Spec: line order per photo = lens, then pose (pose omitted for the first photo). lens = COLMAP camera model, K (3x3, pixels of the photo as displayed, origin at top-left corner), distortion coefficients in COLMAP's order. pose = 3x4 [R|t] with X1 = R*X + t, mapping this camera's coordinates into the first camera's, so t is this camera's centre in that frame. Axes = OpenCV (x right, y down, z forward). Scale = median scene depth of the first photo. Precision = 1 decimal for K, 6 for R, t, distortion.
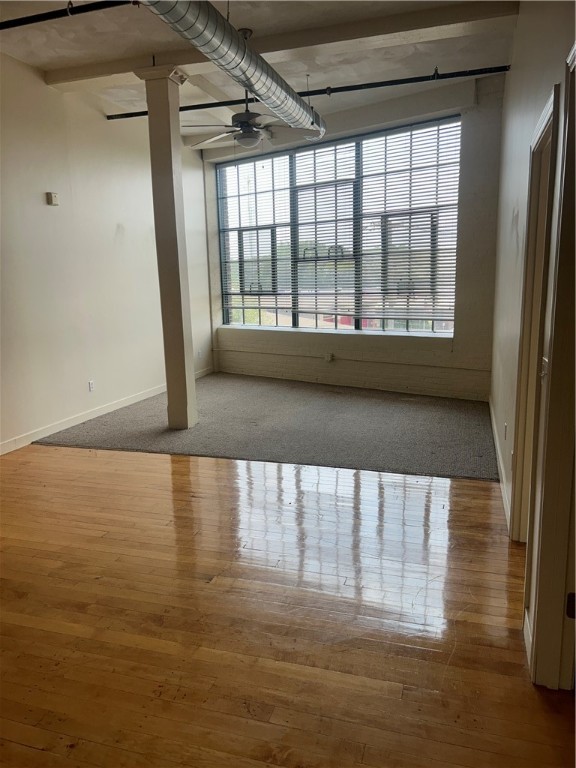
lens RADIAL K [[578.2, 0, 271.0], [0, 578.2, 392.0], [0, 0, 1]] dist [0.045863, -0.056758]
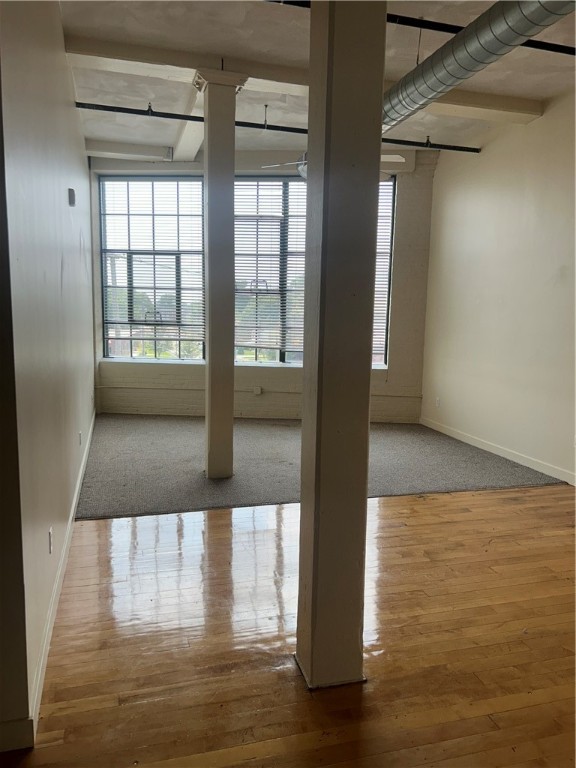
lens RADIAL K [[578.2, 0, 291.7], [0, 578.2, 393.0], [0, 0, 1]] dist [0.045863, -0.056758]
pose [[0.826849, -0.037749, 0.561156, -0.380777], [0.067521, 0.997191, -0.032408, -0.019014], [-0.558357, 0.064687, 0.827075, 0.143183]]
